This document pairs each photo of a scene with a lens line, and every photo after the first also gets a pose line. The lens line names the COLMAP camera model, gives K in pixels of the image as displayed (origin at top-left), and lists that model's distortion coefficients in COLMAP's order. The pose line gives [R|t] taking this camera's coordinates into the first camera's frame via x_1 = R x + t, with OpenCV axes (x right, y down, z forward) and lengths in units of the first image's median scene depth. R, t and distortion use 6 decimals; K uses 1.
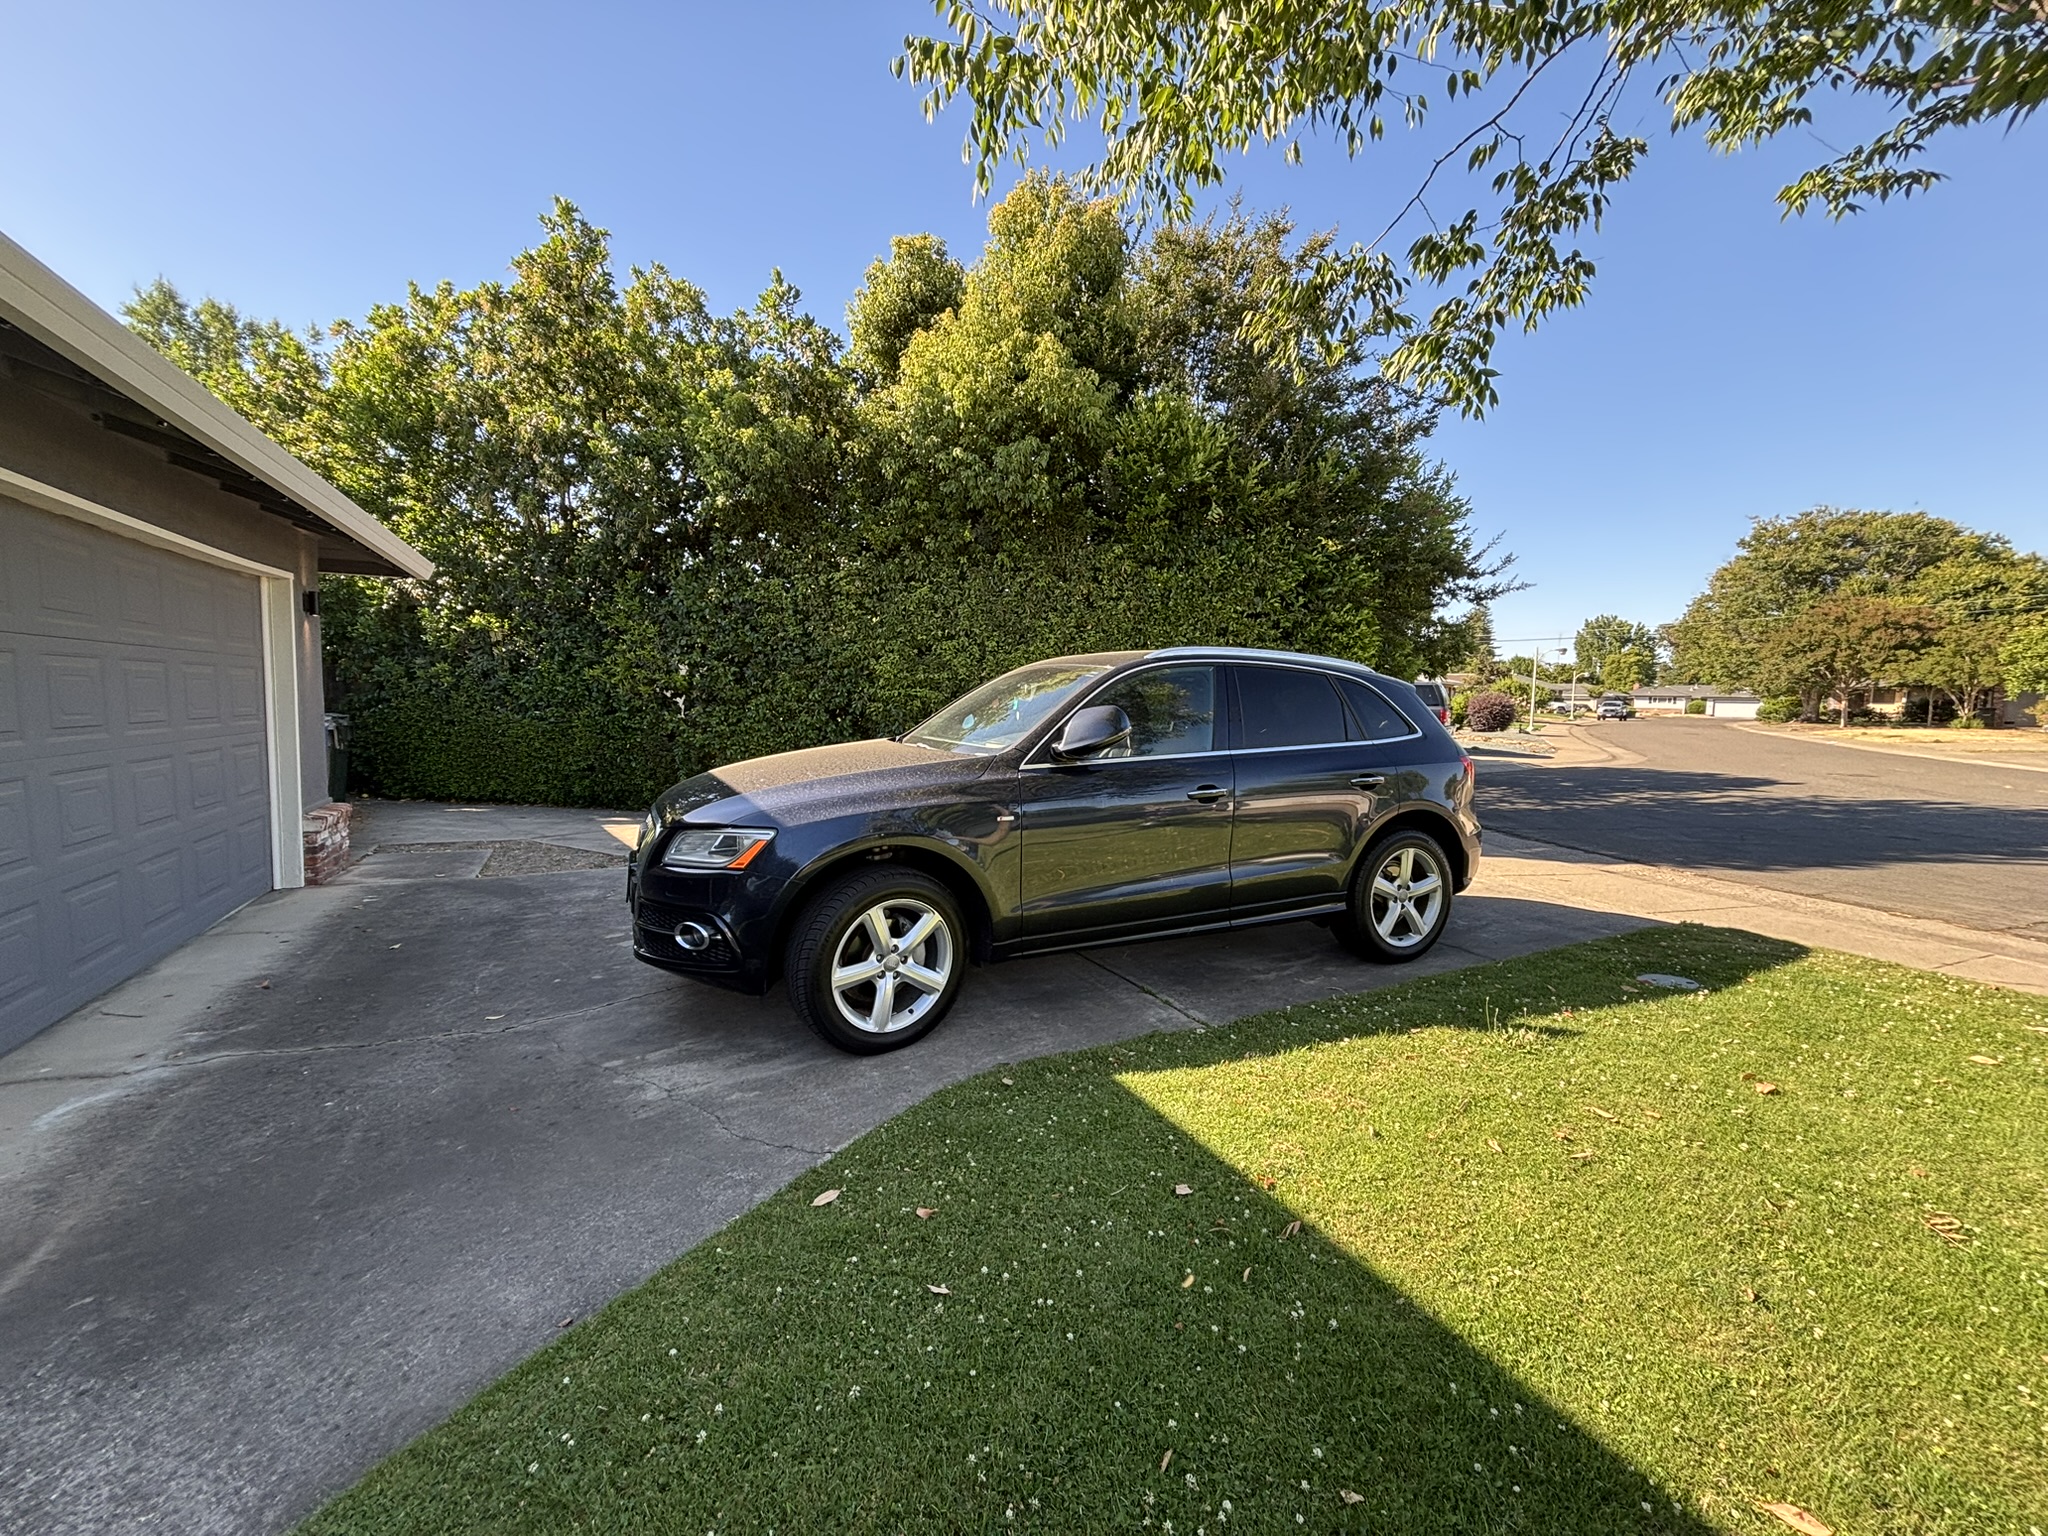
lens RADIAL K [[830.0, 0, 1028.0], [0, 830.0, 766.8], [0, 0, 1]] dist [0.001915, -0.000207]
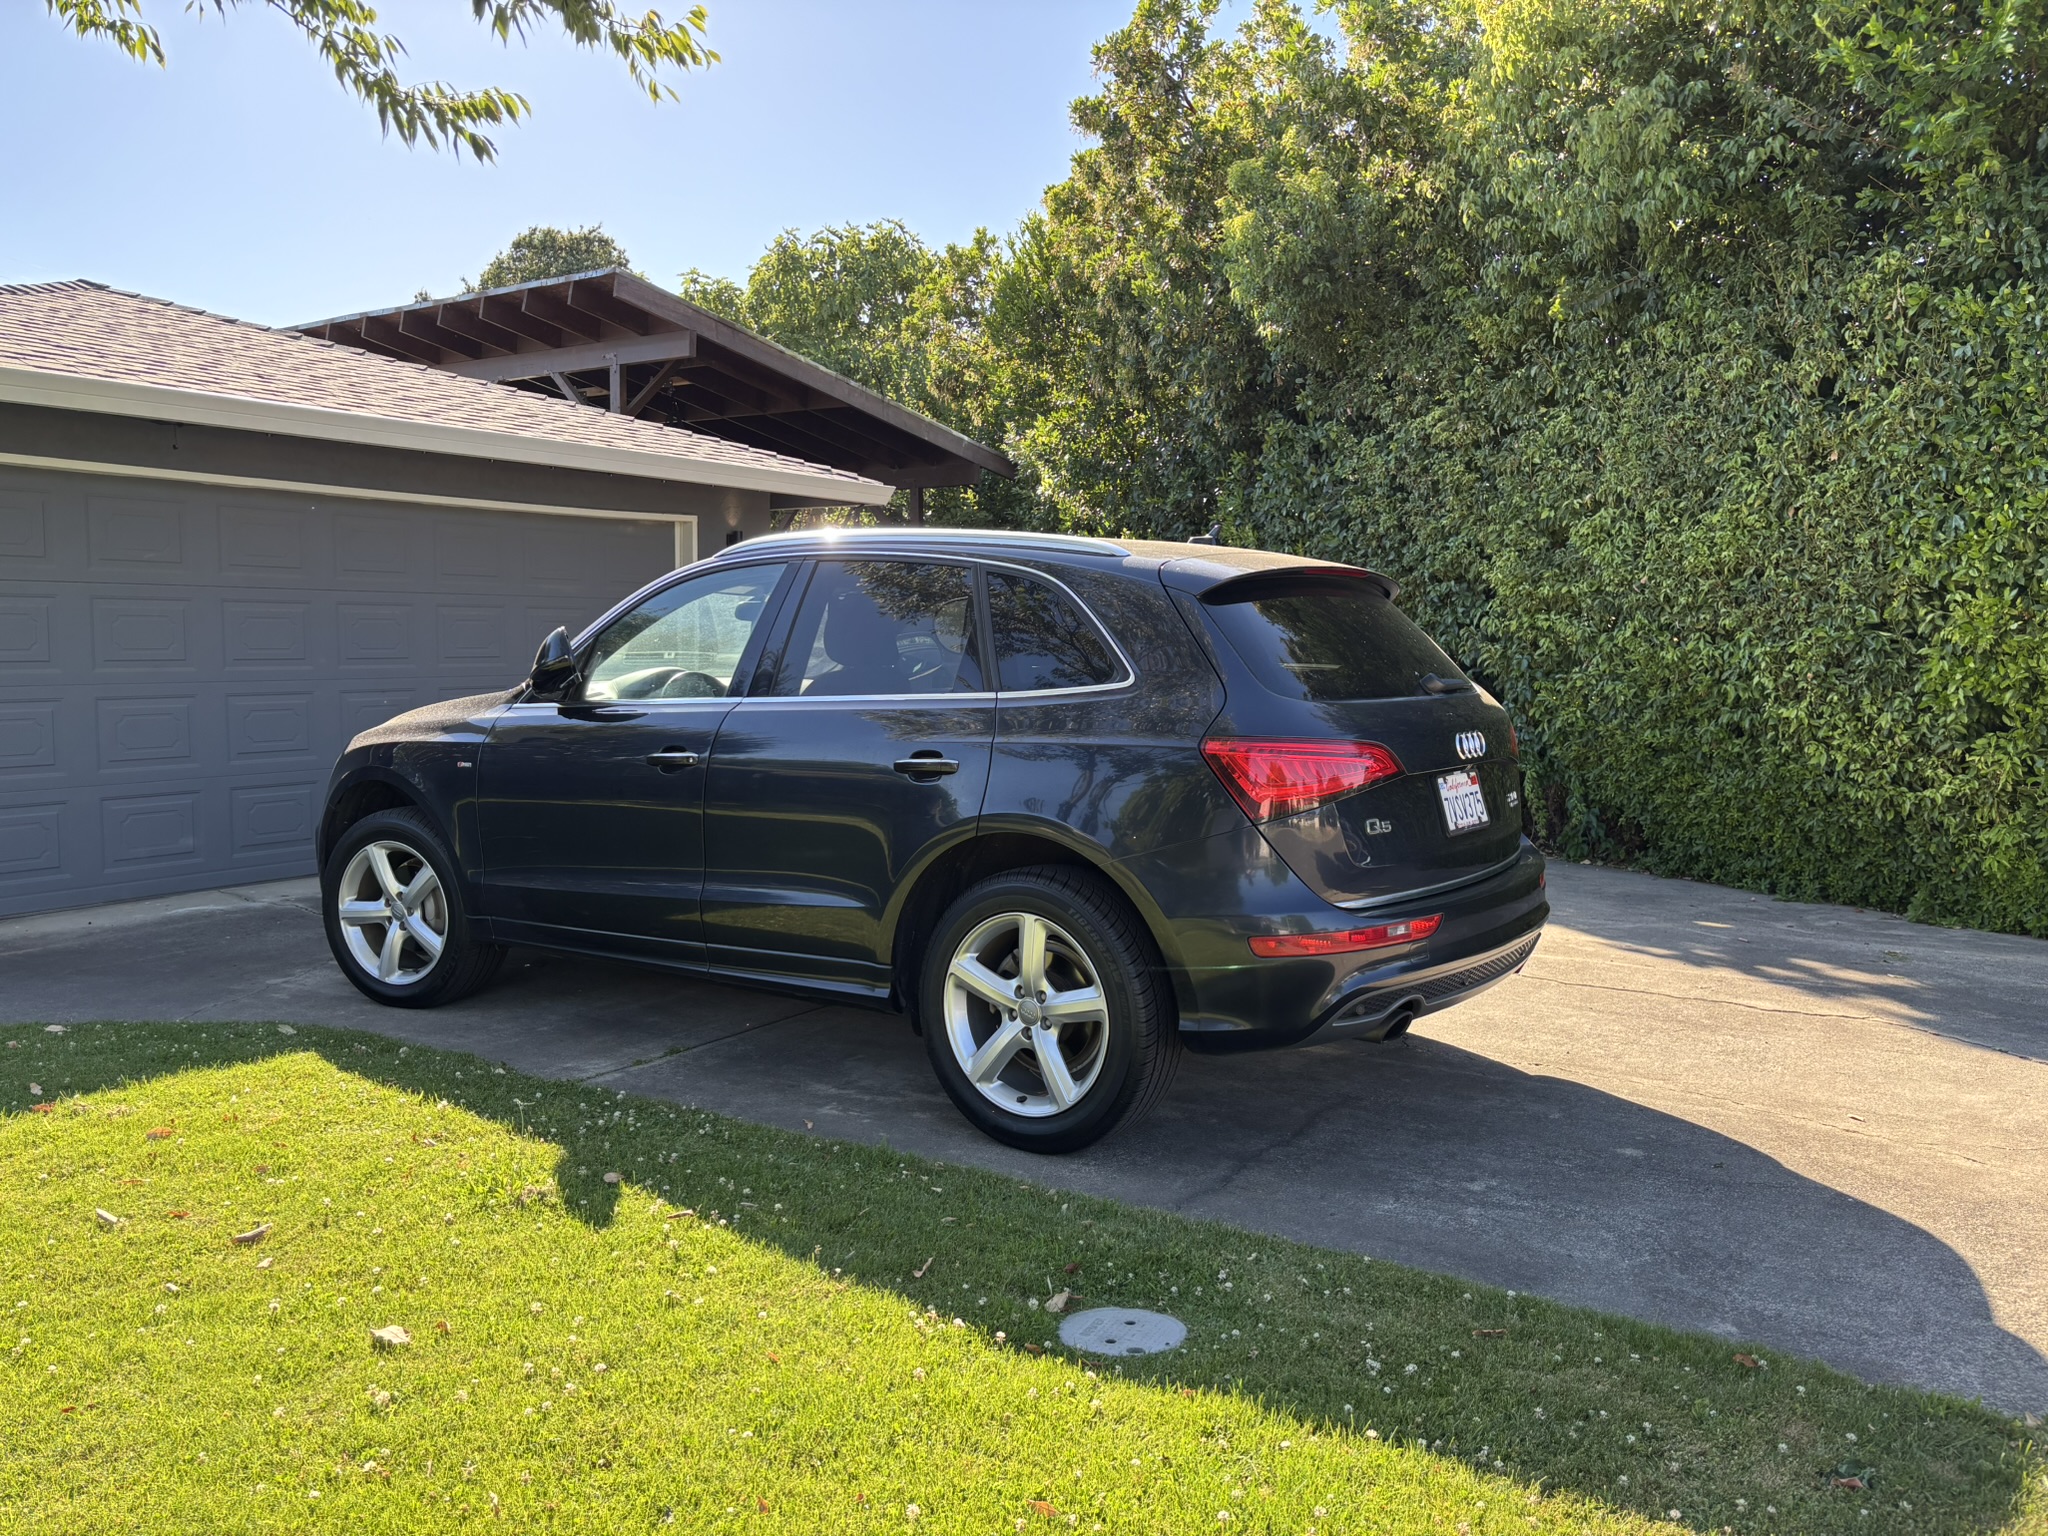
lens RADIAL K [[1537.6, 0, 1029.1], [0, 1537.6, 775.7], [0, 0, 1]] dist [0.021703, -0.012851]
pose [[0.502802, 0.061391, -0.862219, 1.047149], [-0.064703, 0.997349, 0.033281, -0.009611], [0.861977, 0.039055, 0.505441, 0.468825]]
